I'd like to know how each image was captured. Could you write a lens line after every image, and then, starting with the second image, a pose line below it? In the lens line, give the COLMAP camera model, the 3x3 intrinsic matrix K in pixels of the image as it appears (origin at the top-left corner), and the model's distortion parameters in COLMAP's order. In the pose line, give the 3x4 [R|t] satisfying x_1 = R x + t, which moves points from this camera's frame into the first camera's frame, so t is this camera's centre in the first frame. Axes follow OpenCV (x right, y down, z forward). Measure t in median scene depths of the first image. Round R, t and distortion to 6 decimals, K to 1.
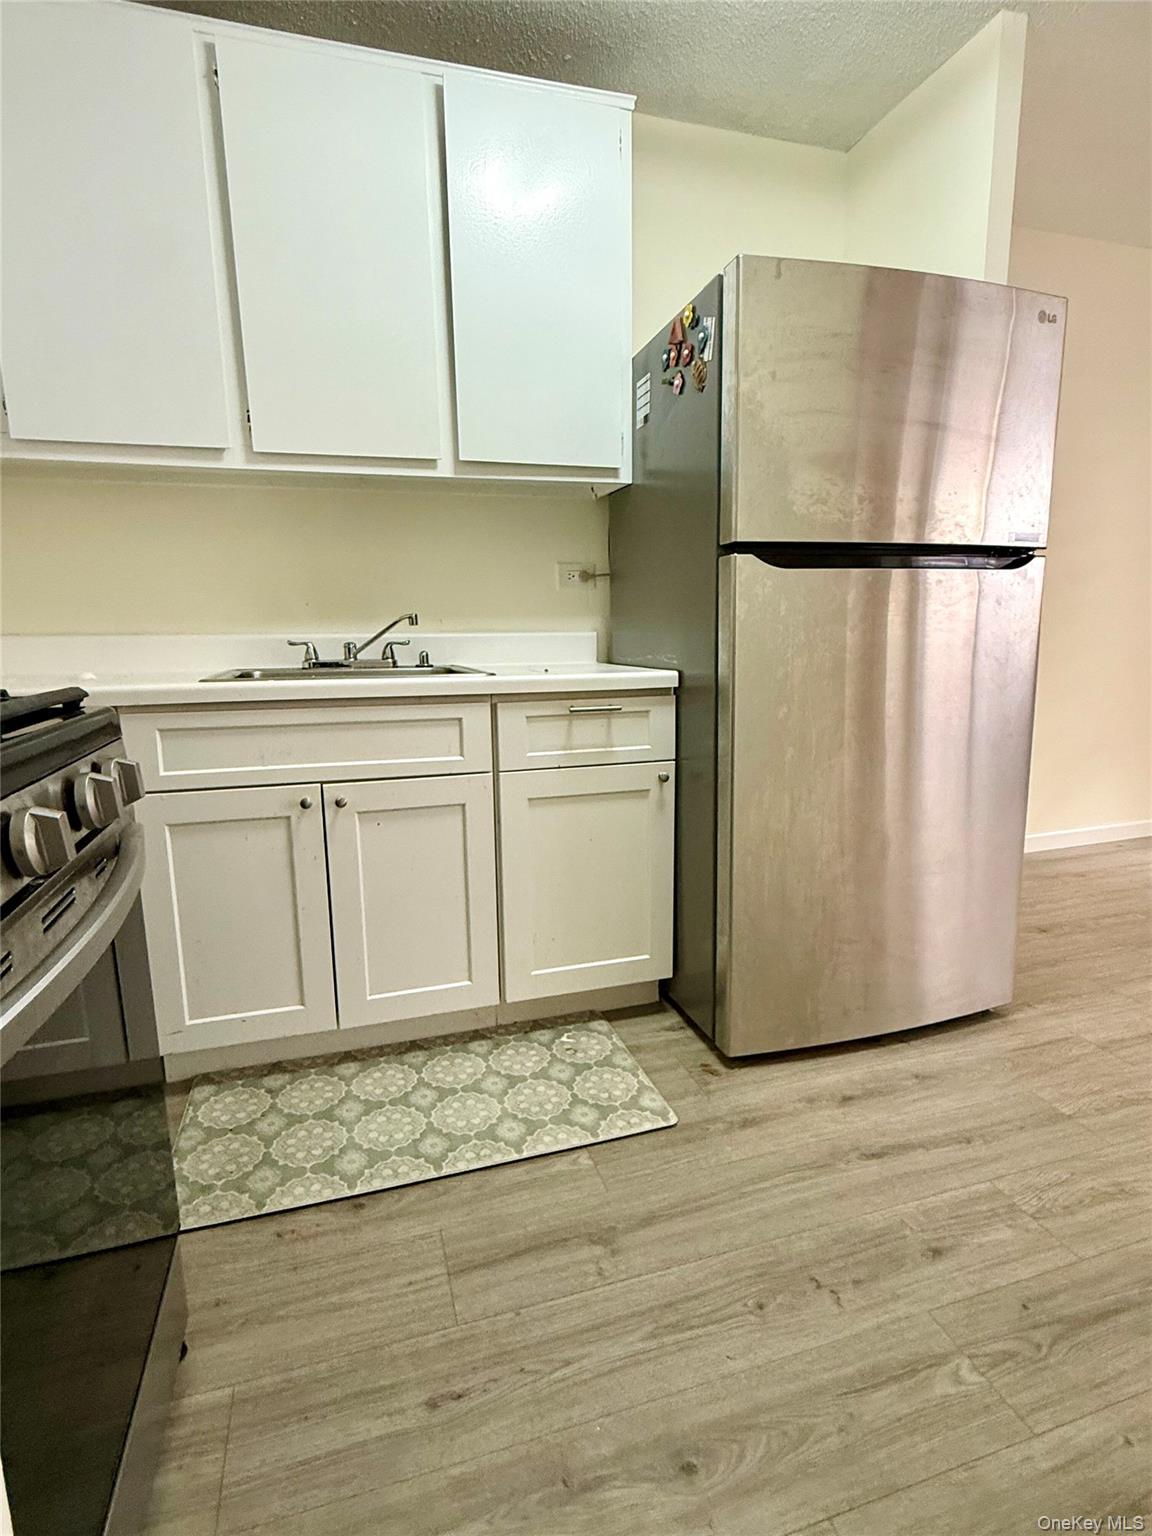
lens RADIAL K [[777.7, 0, 583.3], [0, 777.7, 763.1], [0, 0, 1]] dist [0.006861, 0.001076]
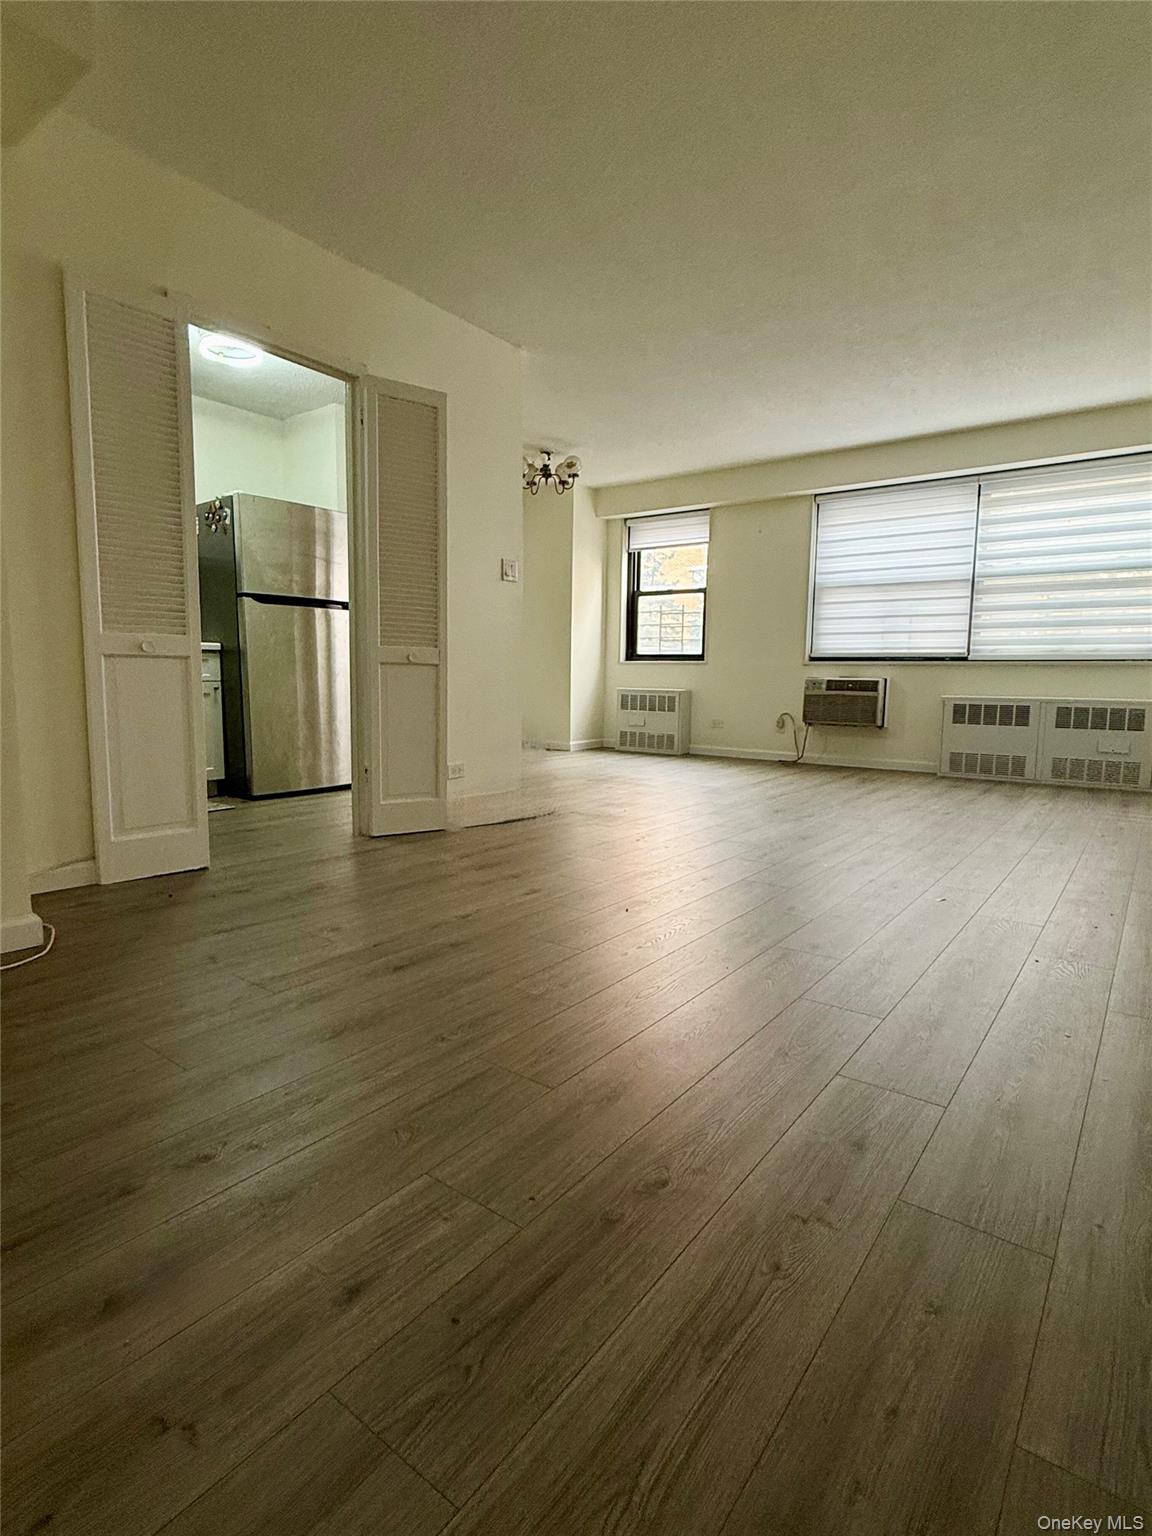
lens RADIAL K [[777.7, 0, 584.9], [0, 777.7, 764.1], [0, 0, 1]] dist [0.006861, 0.001076]
pose [[0.811832, -0.043556, 0.582265, -0.379300], [0.080973, 0.995977, -0.038395, 0.433113], [-0.578250, 0.078318, 0.812092, -1.567971]]
